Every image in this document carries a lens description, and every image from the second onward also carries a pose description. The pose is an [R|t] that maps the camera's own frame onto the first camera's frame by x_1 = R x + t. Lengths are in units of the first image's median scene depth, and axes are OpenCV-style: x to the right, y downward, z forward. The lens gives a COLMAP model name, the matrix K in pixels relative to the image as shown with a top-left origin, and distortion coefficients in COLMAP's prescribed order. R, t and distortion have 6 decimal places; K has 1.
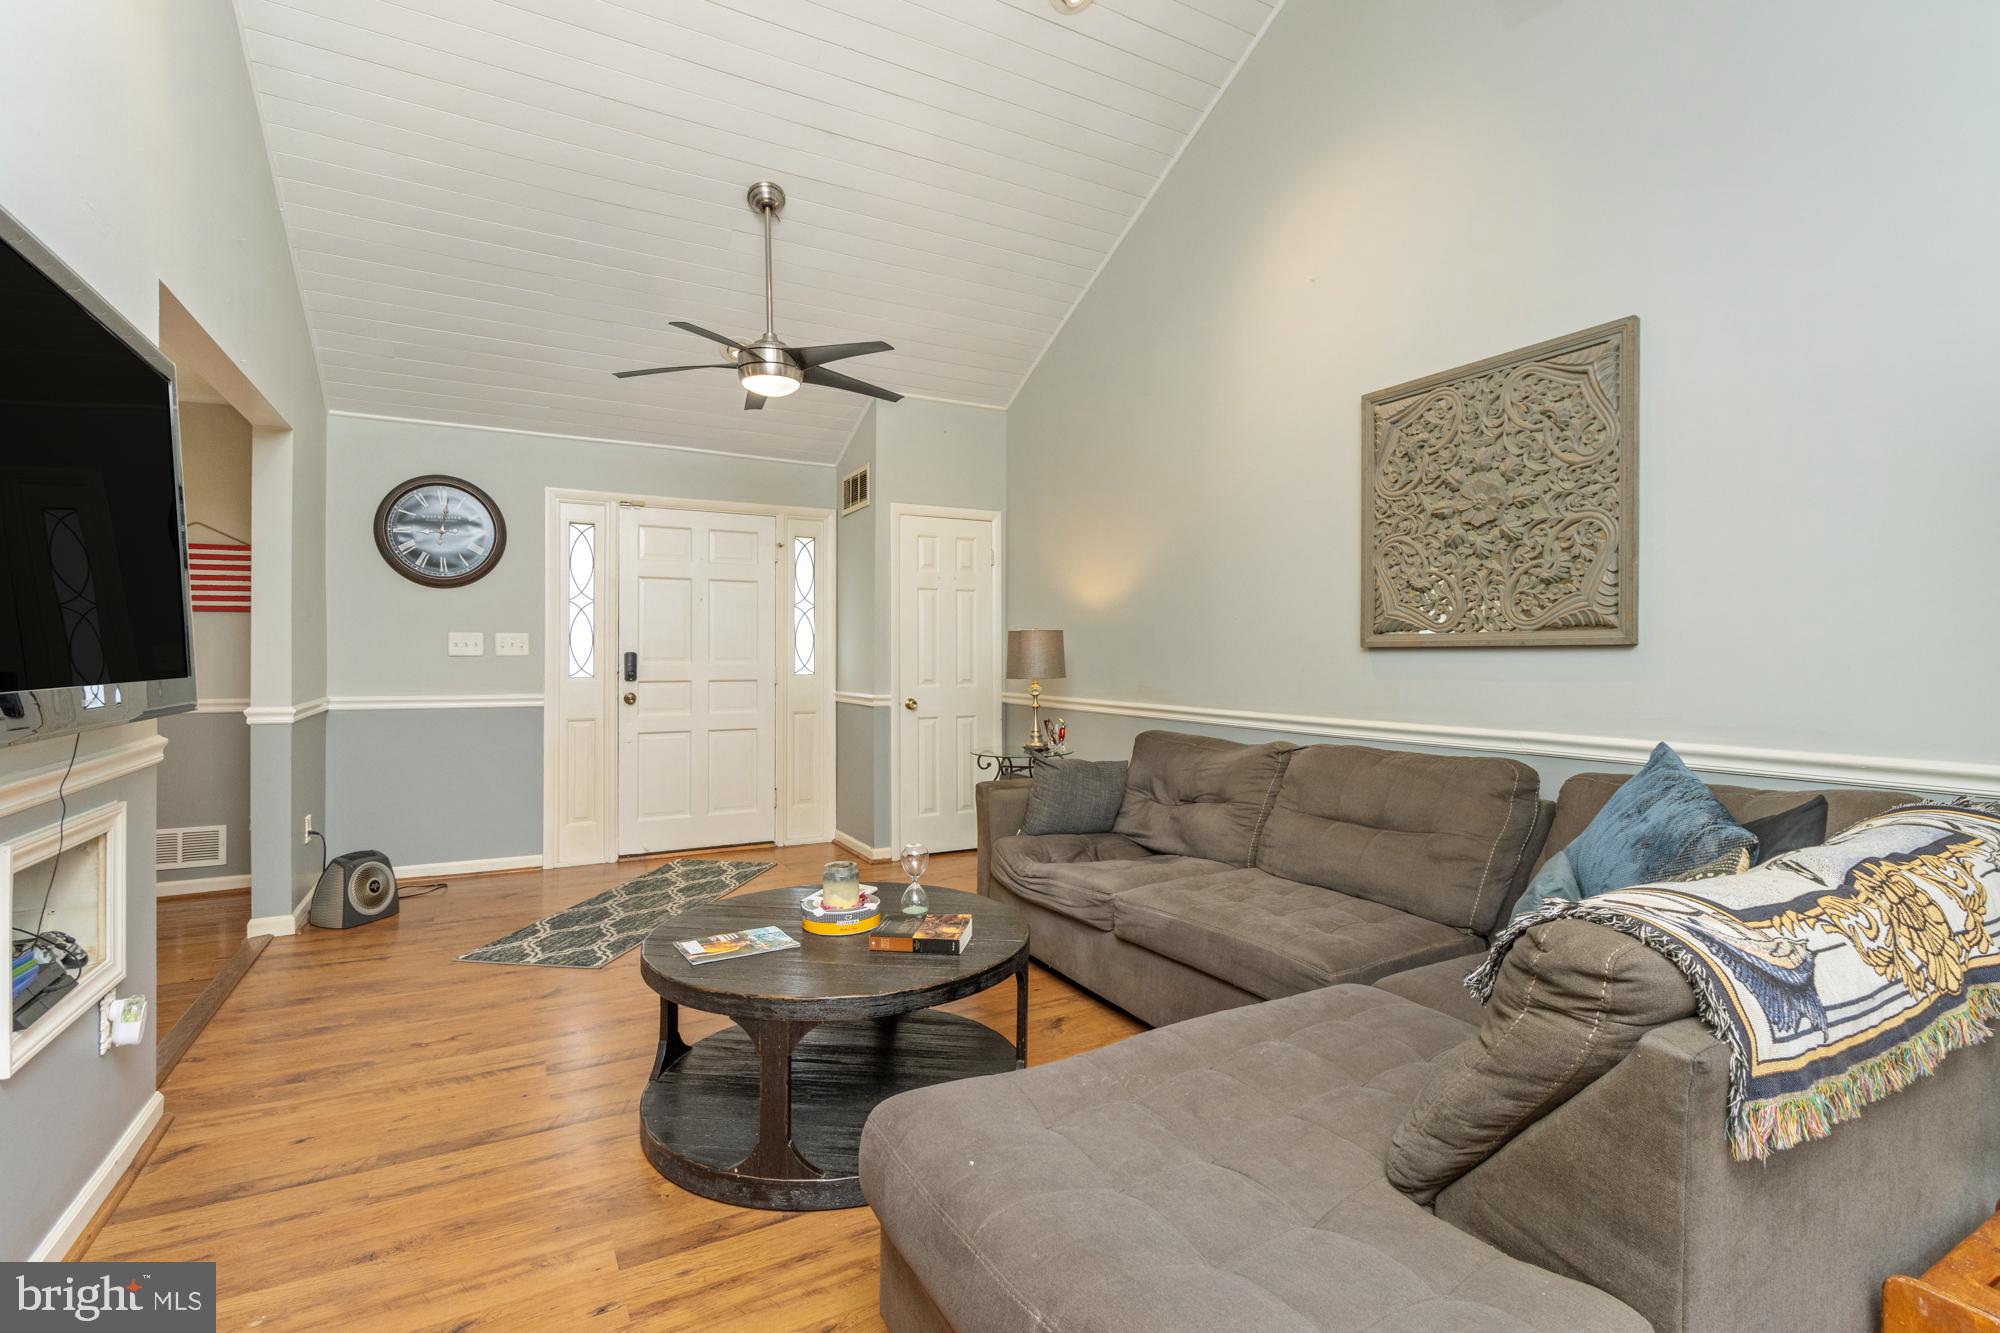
lens RADIAL K [[919.0, 0, 1014.6], [0, 919.0, 673.3], [0, 0, 1]] dist [0.000764, 0.000030]
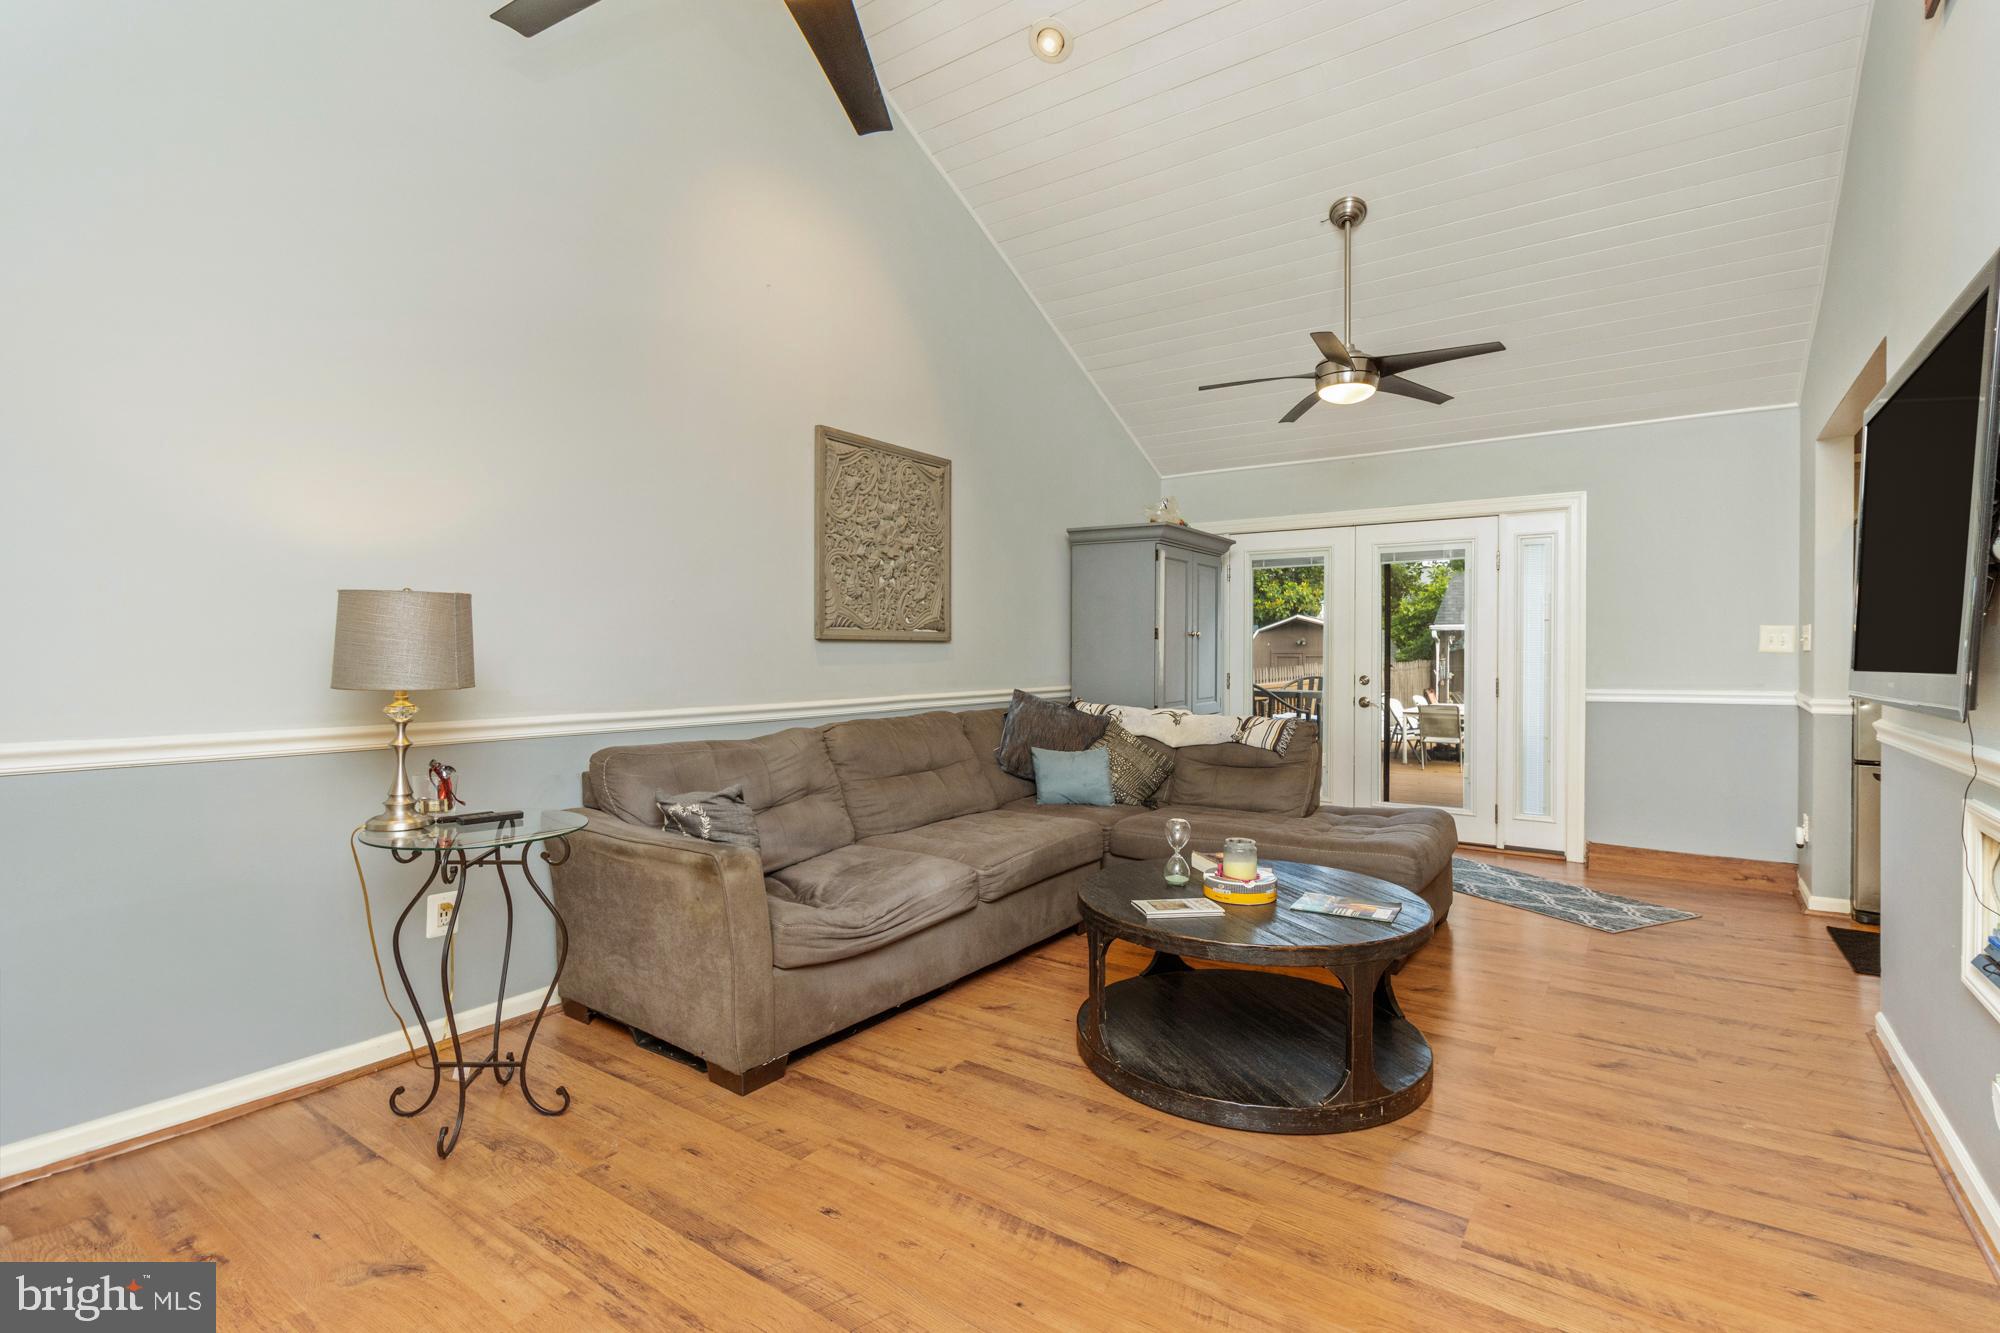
lens RADIAL K [[942.5, 0, 1000.0], [0, 942.5, 666.5], [0, 0, 1]] dist [0.001110, 0.000826]
pose [[-0.425703, -0.017503, 0.904694, -1.013879], [0.014563, 0.999551, 0.026191, -0.027211], [-0.904746, 0.024325, -0.425257, 1.634758]]
